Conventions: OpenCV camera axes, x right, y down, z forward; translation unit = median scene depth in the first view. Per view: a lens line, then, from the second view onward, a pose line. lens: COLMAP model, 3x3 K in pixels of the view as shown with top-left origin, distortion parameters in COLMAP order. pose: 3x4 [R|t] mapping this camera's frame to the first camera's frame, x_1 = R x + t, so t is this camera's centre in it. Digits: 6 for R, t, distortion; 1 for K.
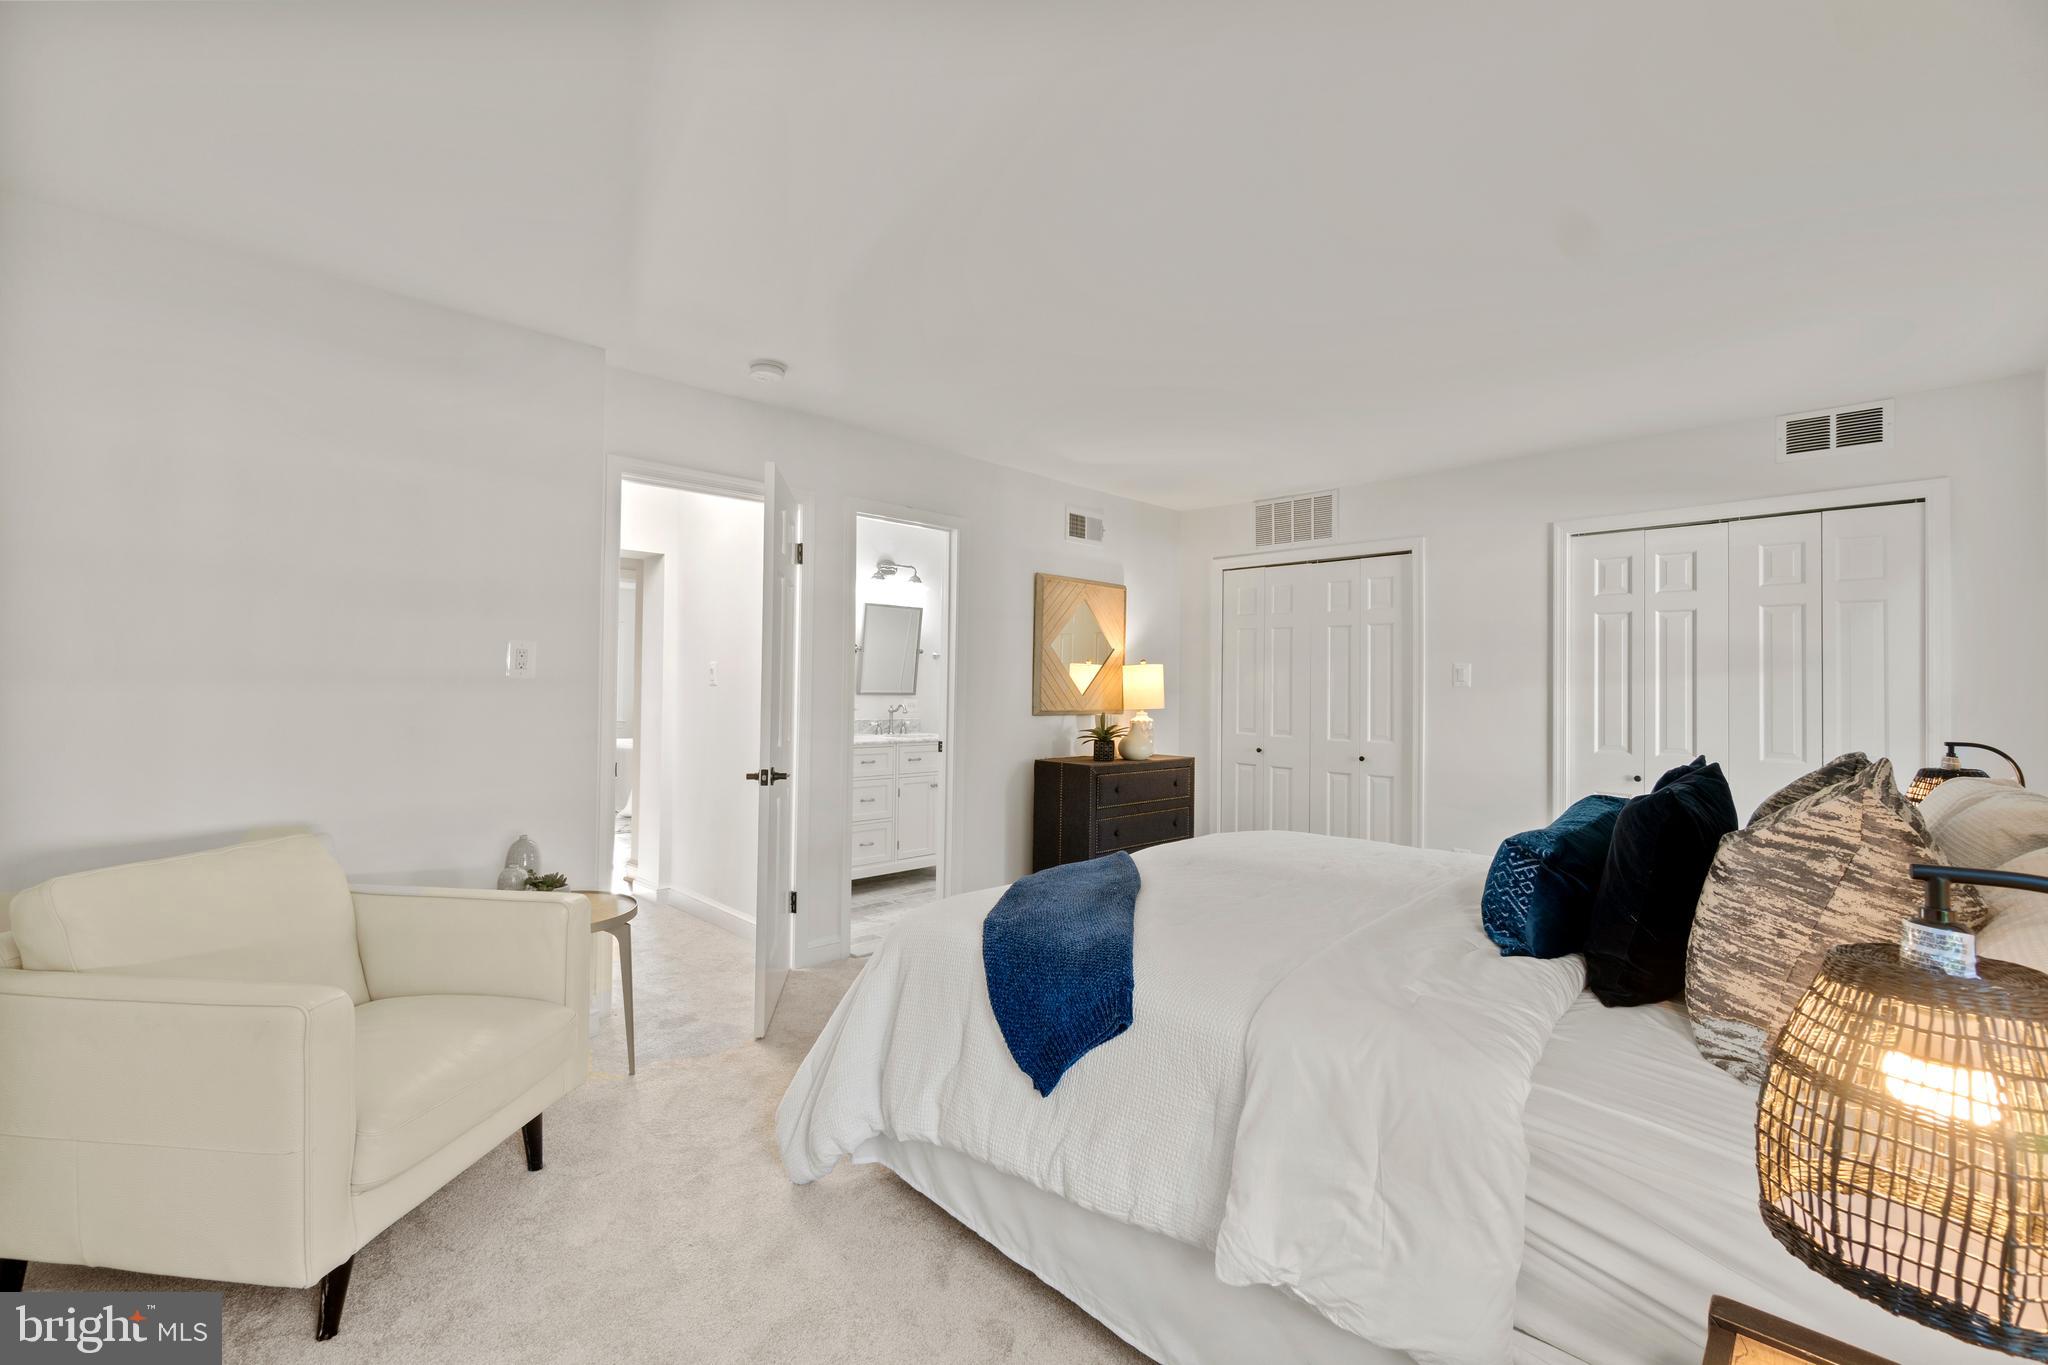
lens RADIAL K [[888.8, 0, 1022.7], [0, 888.8, 682.4], [0, 0, 1]] dist [-0.006193, 0.001194]
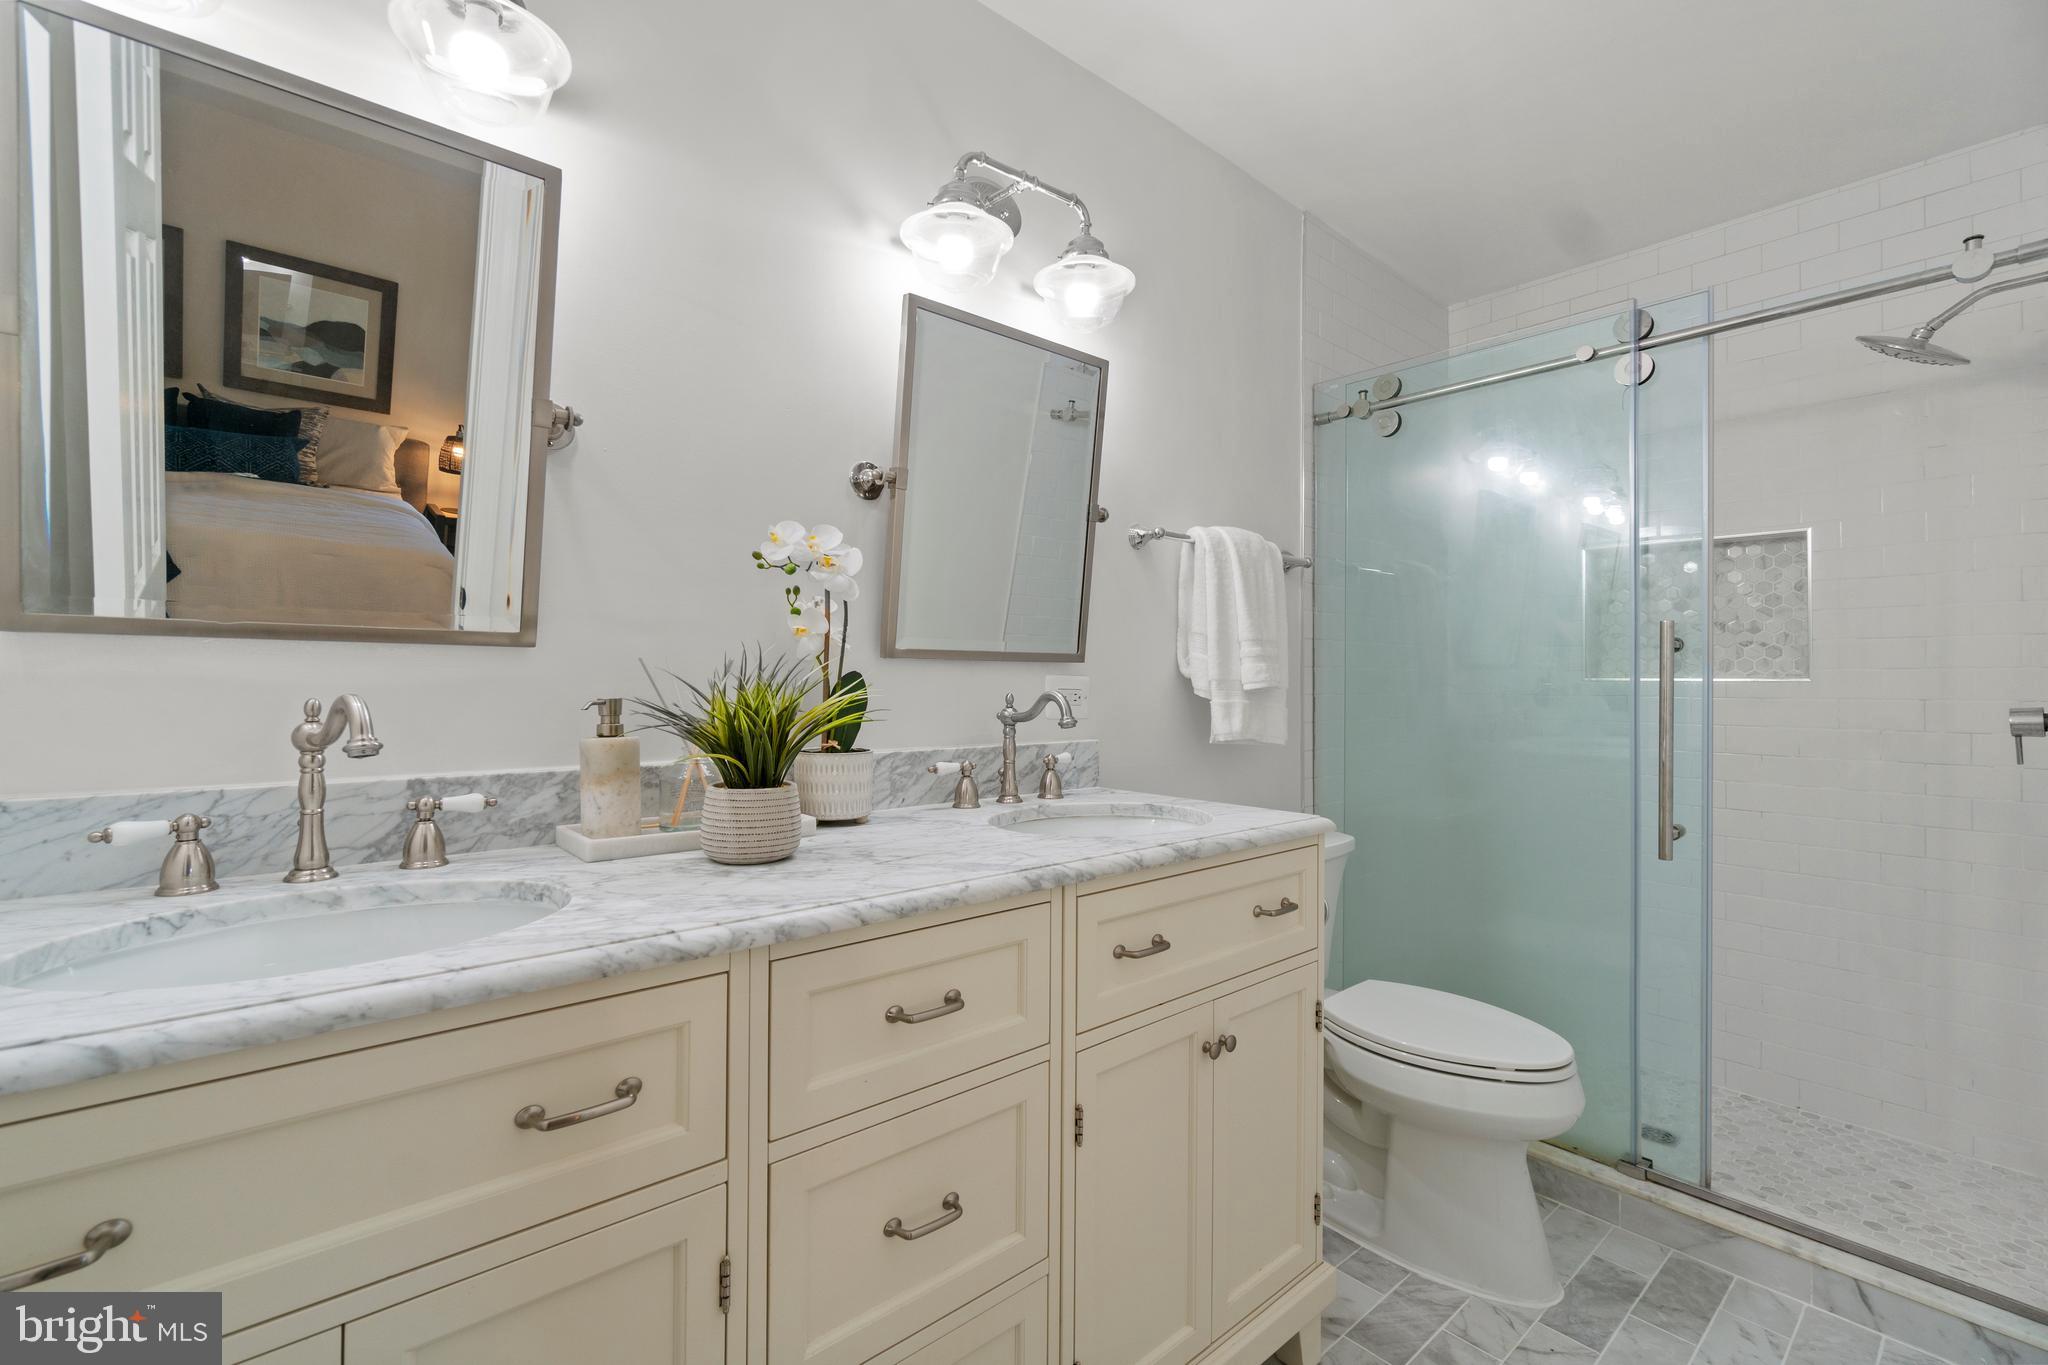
lens RADIAL K [[888.8, 0, 1025.7], [0, 888.8, 686.0], [0, 0, 1]] dist [-0.006193, 0.001194]
pose [[0.998196, -0.006315, -0.059704, -0.126494], [0.007266, 0.999850, 0.015723, 0.018166], [0.059595, -0.016128, 0.998092, 0.727010]]
